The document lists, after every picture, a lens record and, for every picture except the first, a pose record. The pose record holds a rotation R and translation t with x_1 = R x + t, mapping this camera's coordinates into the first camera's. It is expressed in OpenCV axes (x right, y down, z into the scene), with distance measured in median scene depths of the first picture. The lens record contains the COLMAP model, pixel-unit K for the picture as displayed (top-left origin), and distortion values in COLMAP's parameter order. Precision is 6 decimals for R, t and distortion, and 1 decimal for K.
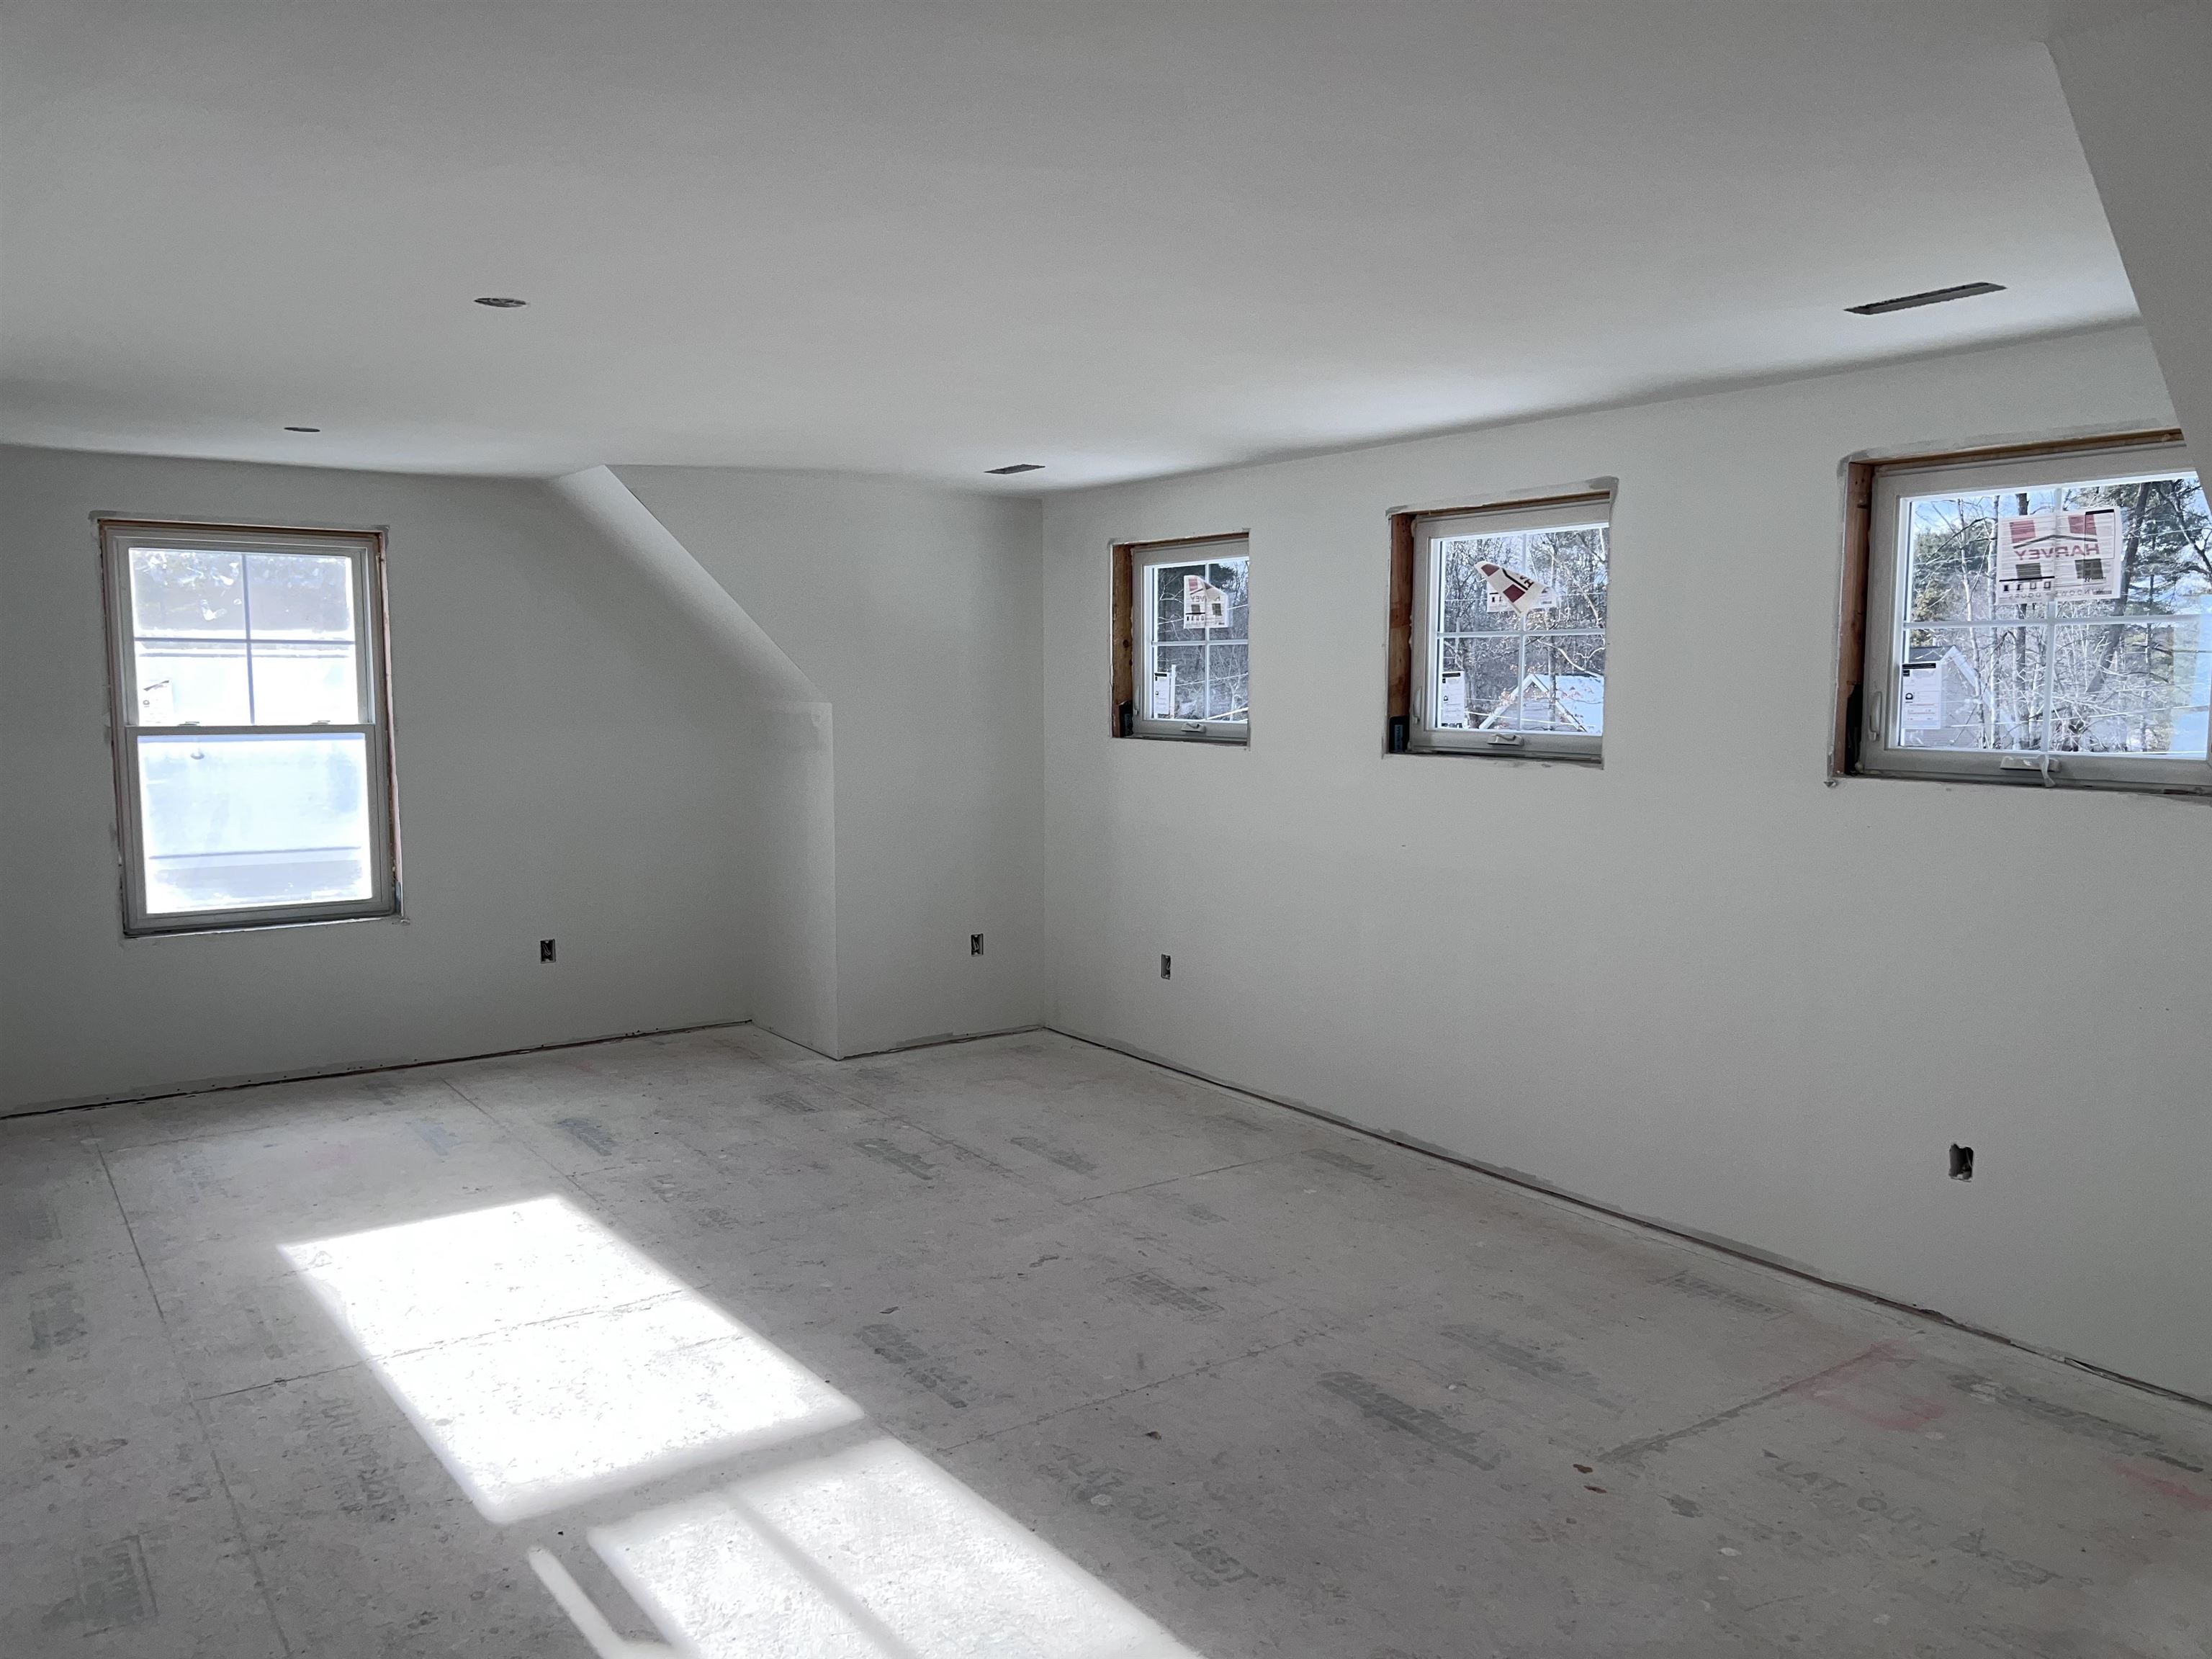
lens RADIAL K [[1672.5, 0, 1116.2], [0, 1672.5, 851.0], [0, 0, 1]] dist [0.070702, -0.075283]
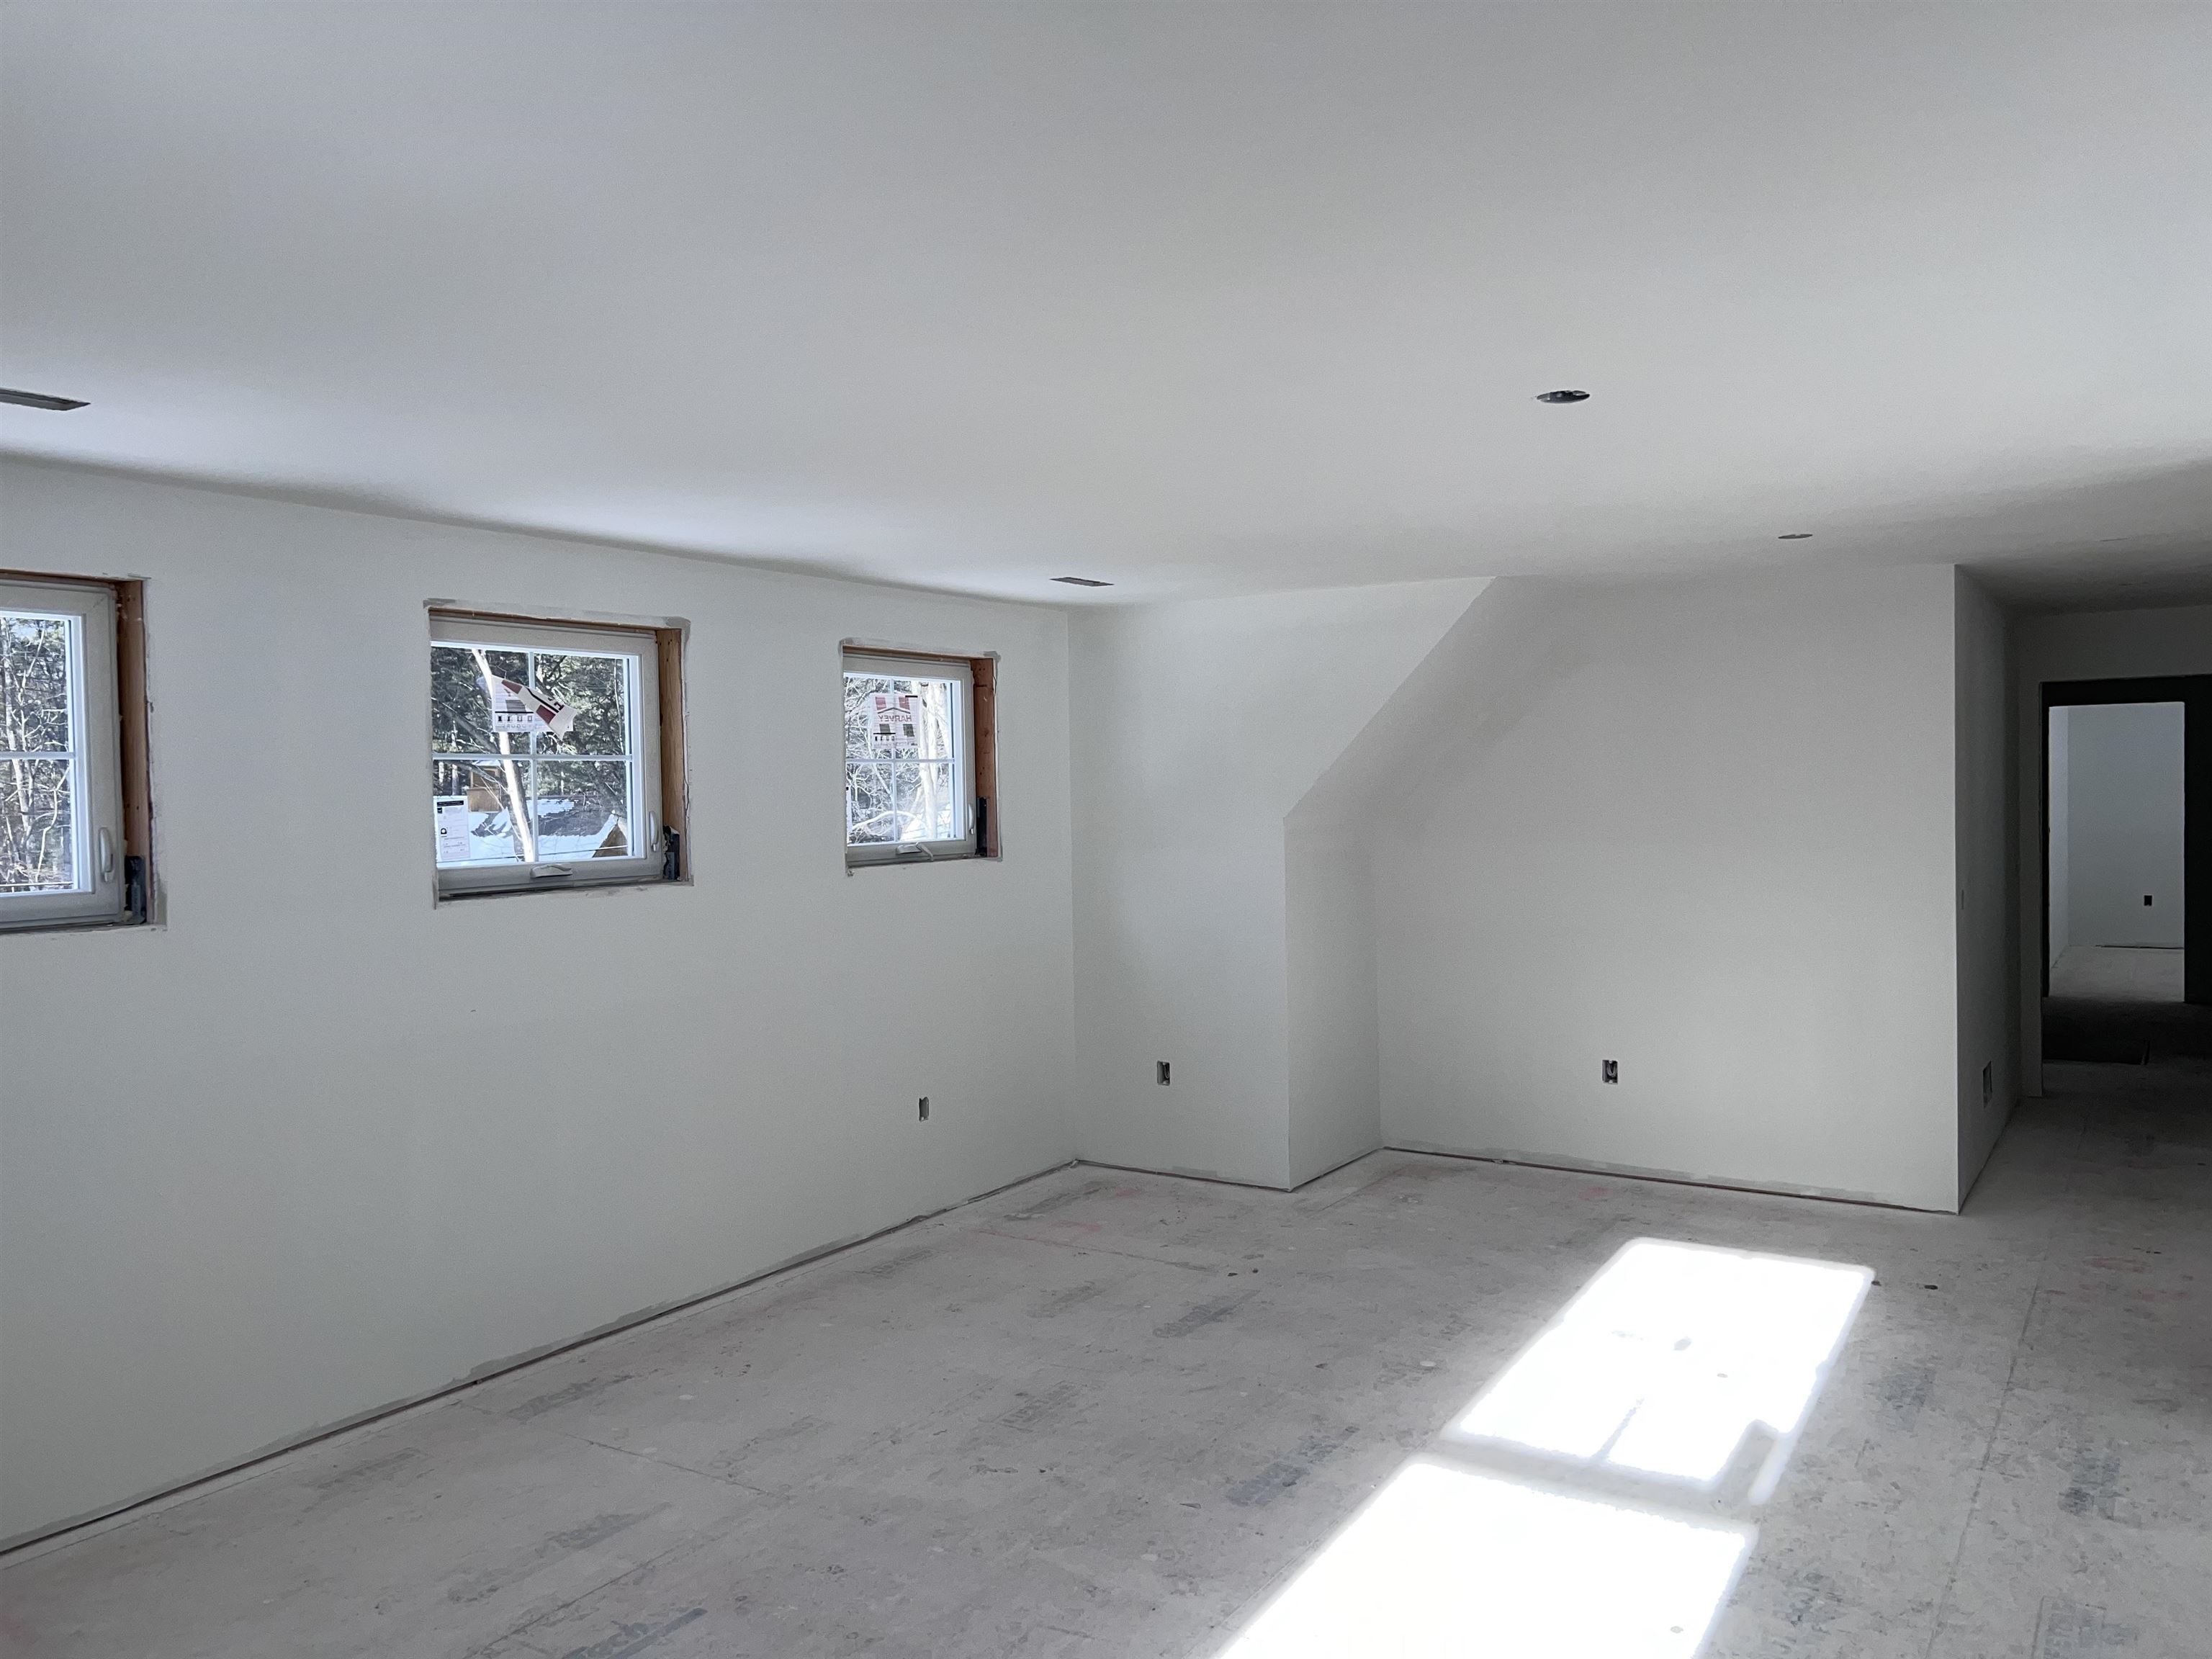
lens RADIAL K [[1668.9, 0, 1151.0], [0, 1668.9, 833.3], [0, 0, 1]] dist [0.071181, -0.077489]
pose [[-0.397467, -0.023155, 0.917324, -0.800129], [0.112076, 0.990972, 0.073575, -0.126107], [-0.910746, 0.132053, -0.391284, 1.131073]]
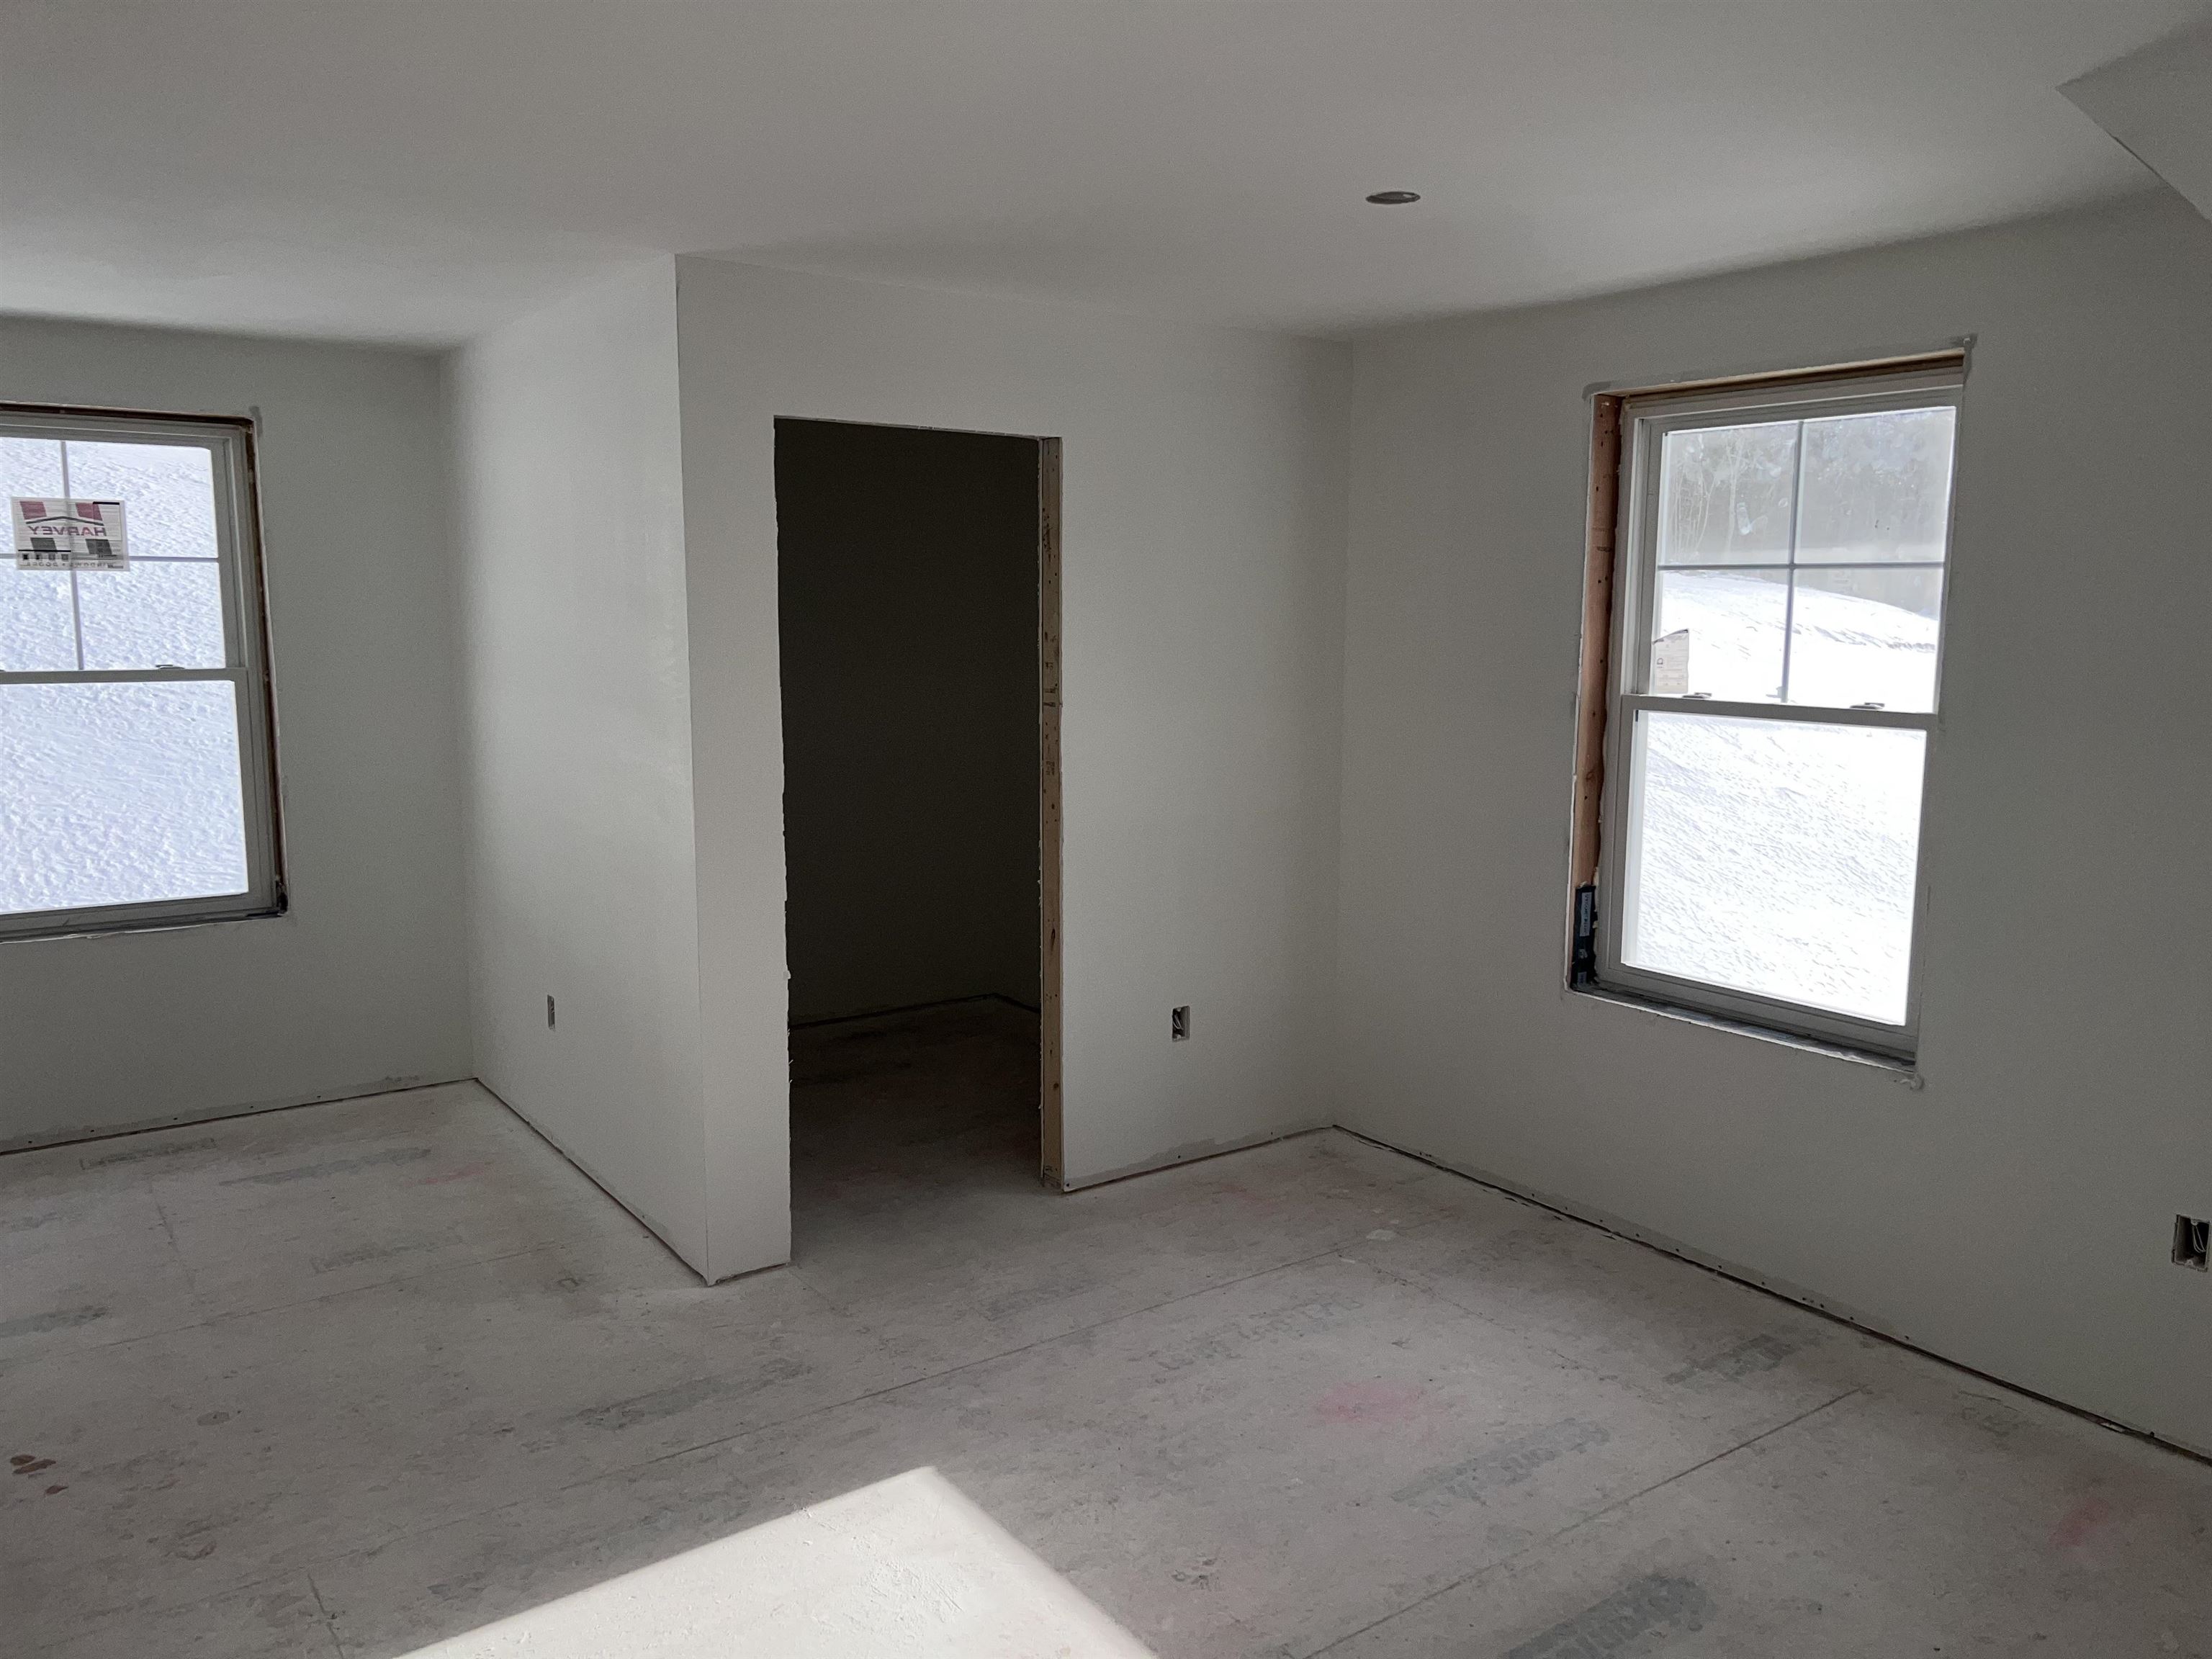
lens RADIAL K [[1668.9, 0, 1151.0], [0, 1668.9, 833.3], [0, 0, 1]] dist [0.071181, -0.077489]
pose [[0.017886, 0.137104, -0.990395, 0.130436], [-0.114211, 0.984350, 0.134204, -0.110165], [0.993295, 0.110714, 0.033265, 0.993748]]
